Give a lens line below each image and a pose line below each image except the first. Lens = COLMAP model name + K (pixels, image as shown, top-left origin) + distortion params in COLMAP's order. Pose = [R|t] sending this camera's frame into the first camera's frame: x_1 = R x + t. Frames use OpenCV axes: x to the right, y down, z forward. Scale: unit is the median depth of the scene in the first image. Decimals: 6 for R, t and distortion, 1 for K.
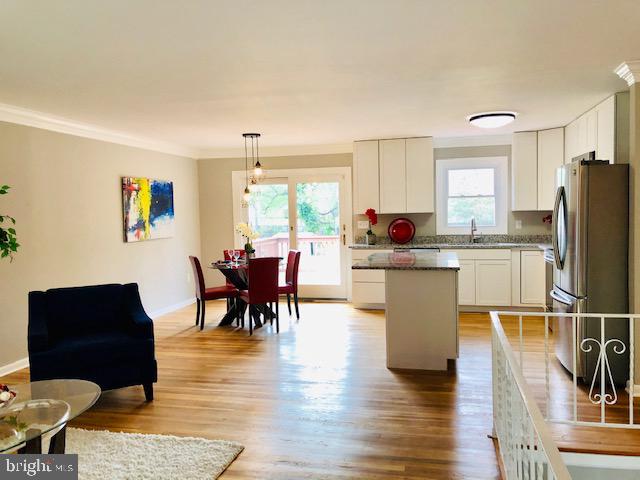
lens RADIAL K [[540.7, 0, 317.9], [0, 540.7, 240.4], [0, 0, 1]] dist [0.054829, -0.016547]
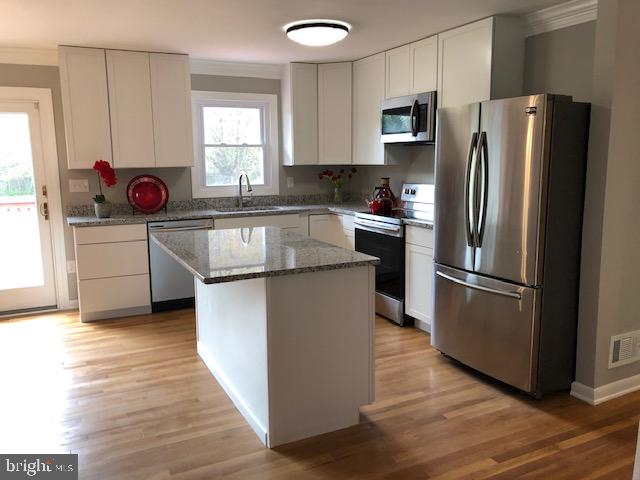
lens RADIAL K [[540.7, 0, 326.5], [0, 540.7, 240.7], [0, 0, 1]] dist [0.054829, -0.016547]
pose [[0.772755, -0.087191, 0.628687, -0.102481], [0.031780, 0.994592, 0.098876, -0.020187], [-0.633908, -0.056428, 0.771347, 0.340110]]
